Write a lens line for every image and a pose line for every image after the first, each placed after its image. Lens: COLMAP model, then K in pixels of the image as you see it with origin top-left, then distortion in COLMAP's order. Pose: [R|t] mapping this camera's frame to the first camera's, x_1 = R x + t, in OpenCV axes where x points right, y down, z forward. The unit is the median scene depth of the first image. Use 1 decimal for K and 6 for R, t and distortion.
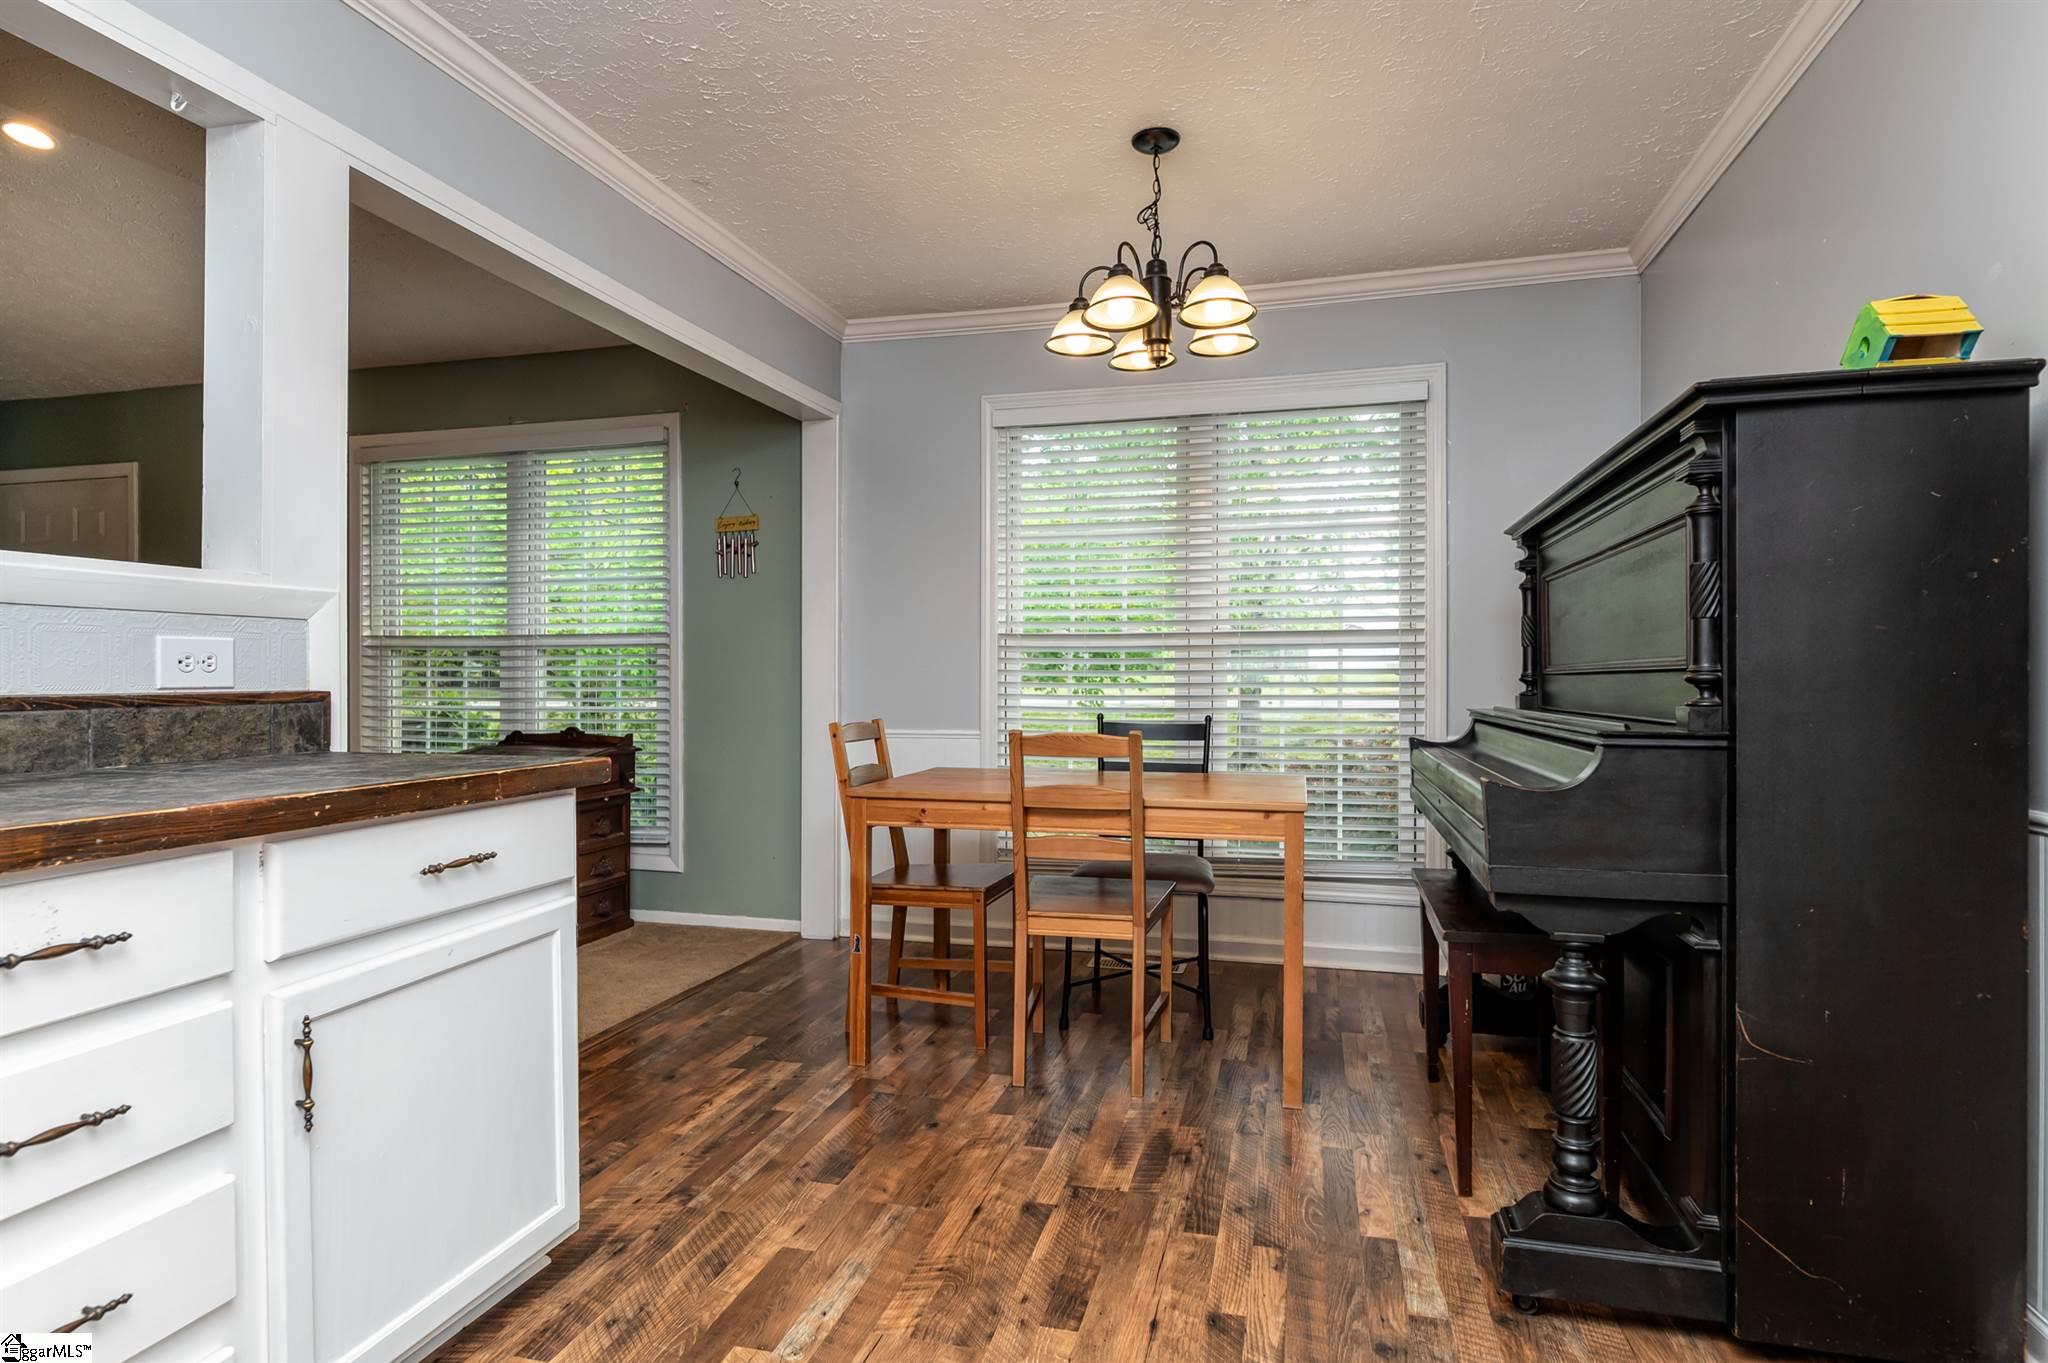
lens RADIAL K [[1093.0, 0, 1025.1], [0, 1093.0, 680.2], [0, 0, 1]] dist [-0.000664, -0.001765]
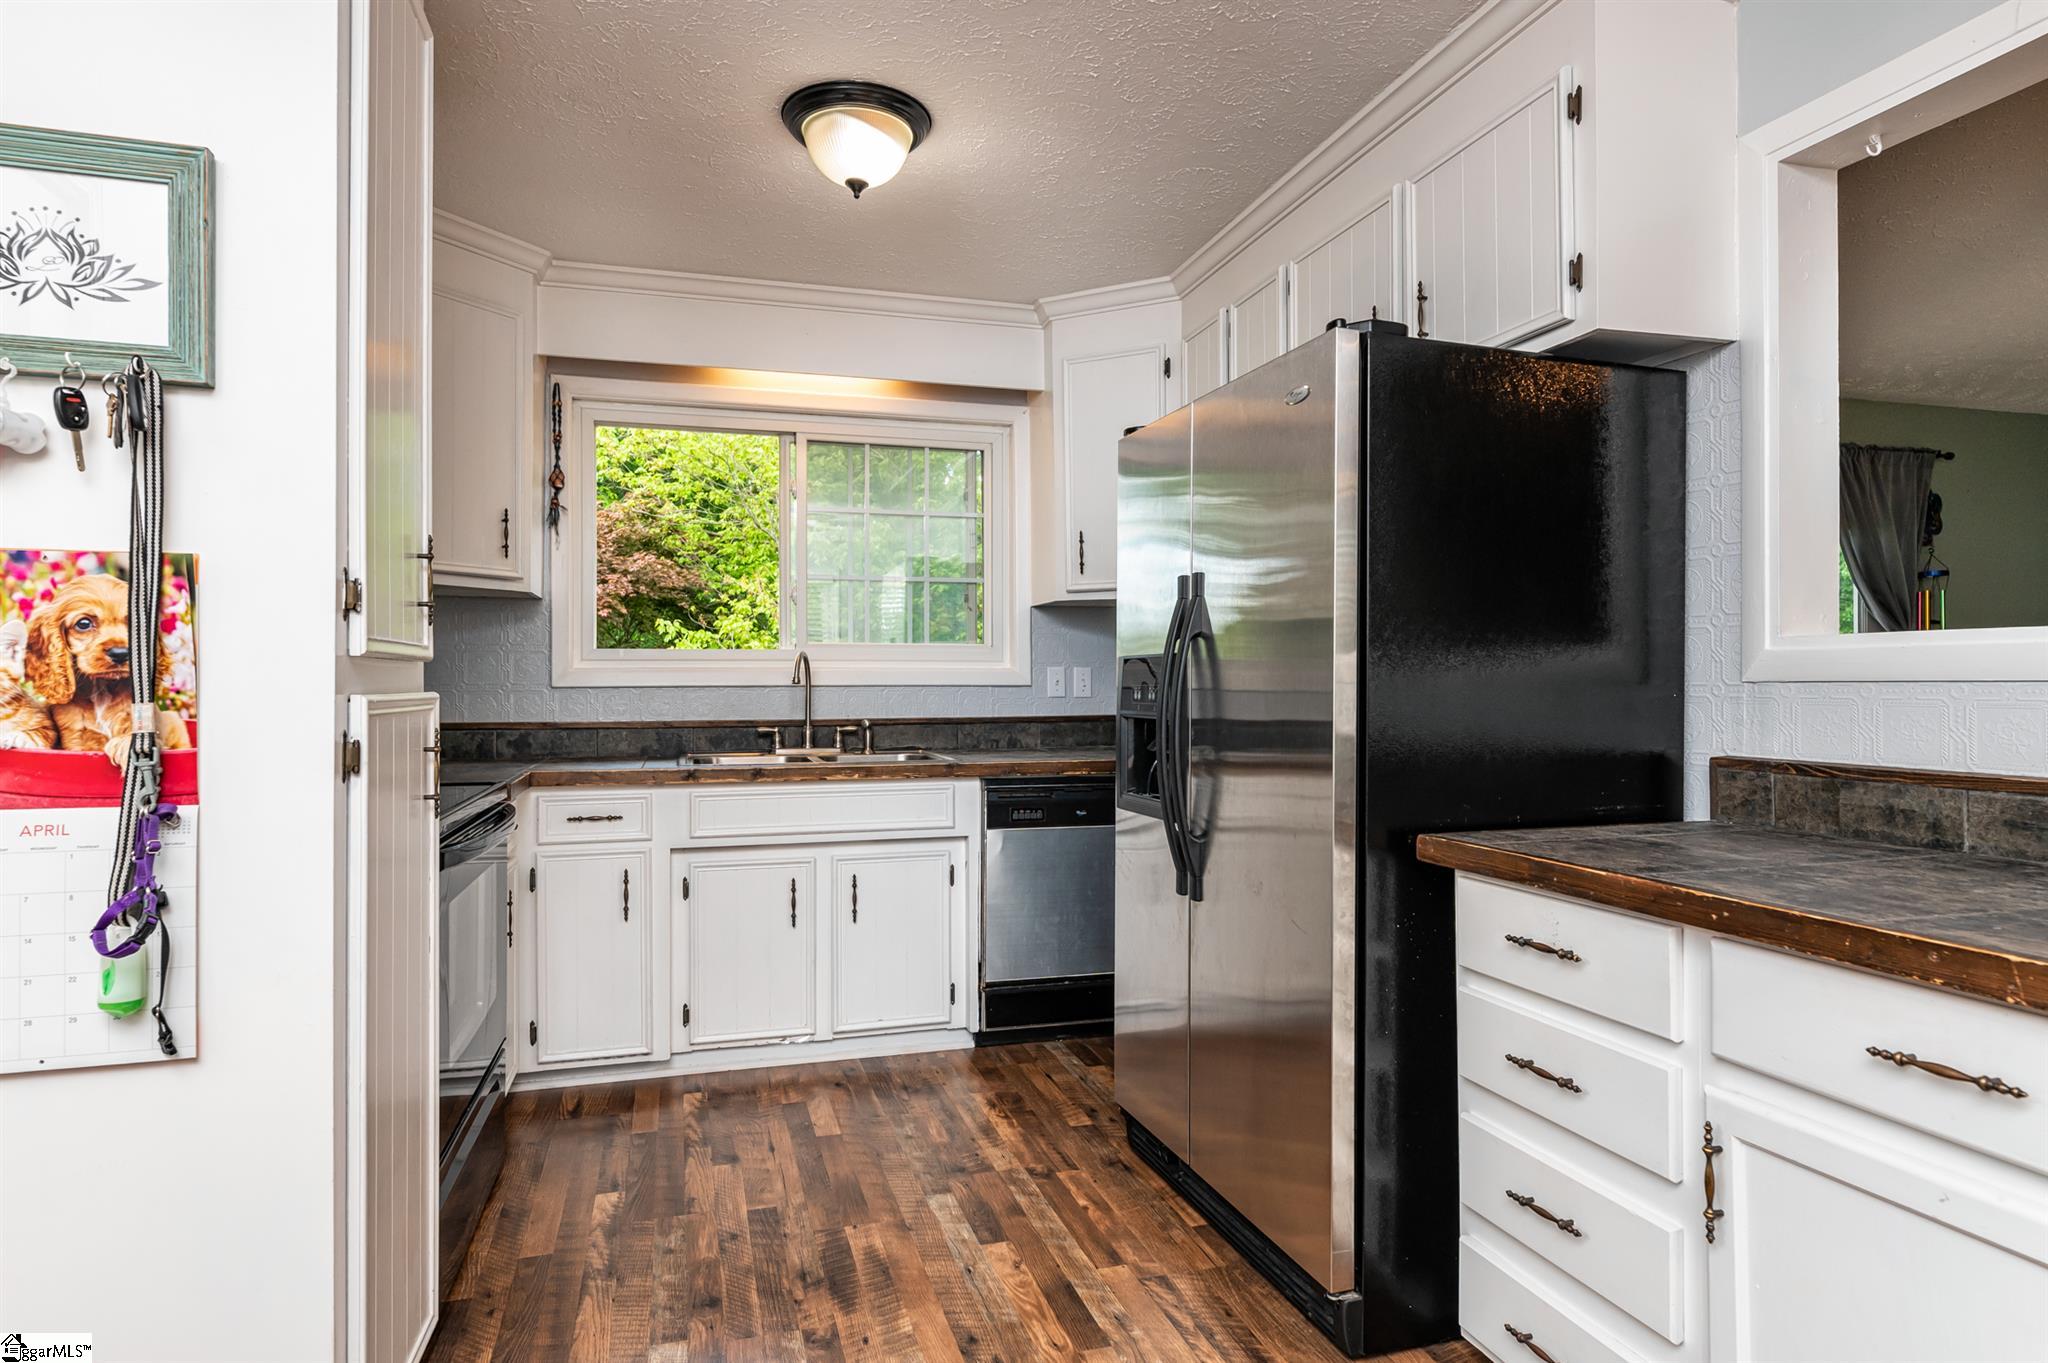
lens RADIAL K [[1093.0, 0, 1023.8], [0, 1093.0, 678.0], [0, 0, 1]] dist [-0.000664, -0.001765]
pose [[-0.838332, -0.003153, -0.545150, 0.318941], [-0.002960, 0.999995, -0.001232, -0.070394], [0.545152, 0.000580, -0.838337, 1.177510]]
